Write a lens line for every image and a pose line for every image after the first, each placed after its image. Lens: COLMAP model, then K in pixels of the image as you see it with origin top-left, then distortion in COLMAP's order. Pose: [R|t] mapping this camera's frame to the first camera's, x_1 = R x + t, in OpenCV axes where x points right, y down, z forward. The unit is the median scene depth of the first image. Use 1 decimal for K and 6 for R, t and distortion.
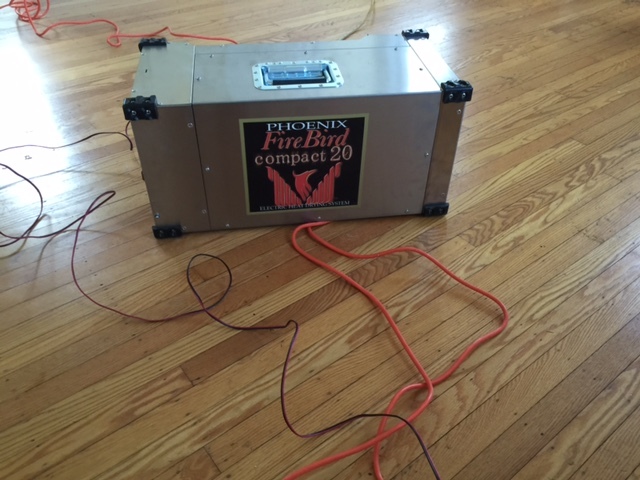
lens RADIAL K [[556.7, 0, 320.0], [0, 556.7, 240.0], [0, 0, 1]] dist [0.059678, -0.064677]
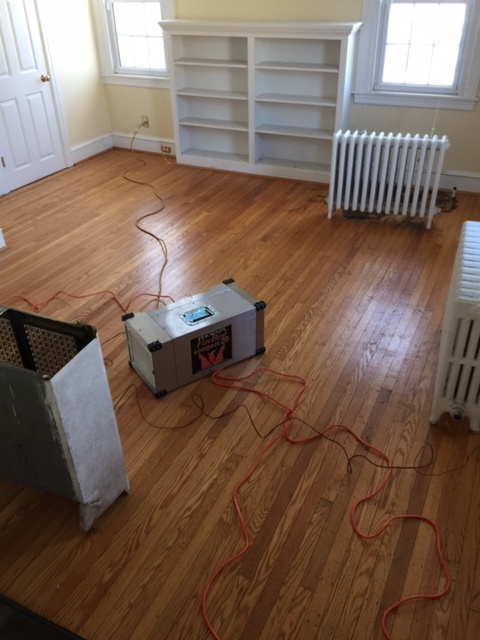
lens RADIAL K [[556.7, 0, 240.0], [0, 556.7, 320.0], [0, 0, 1]] dist [0.059678, -0.064677]
pose [[0.900496, -0.265336, 0.344533, -0.696963], [0.302201, 0.951536, -0.057045, -0.077023], [-0.312699, 0.155487, 0.937039, -1.282959]]
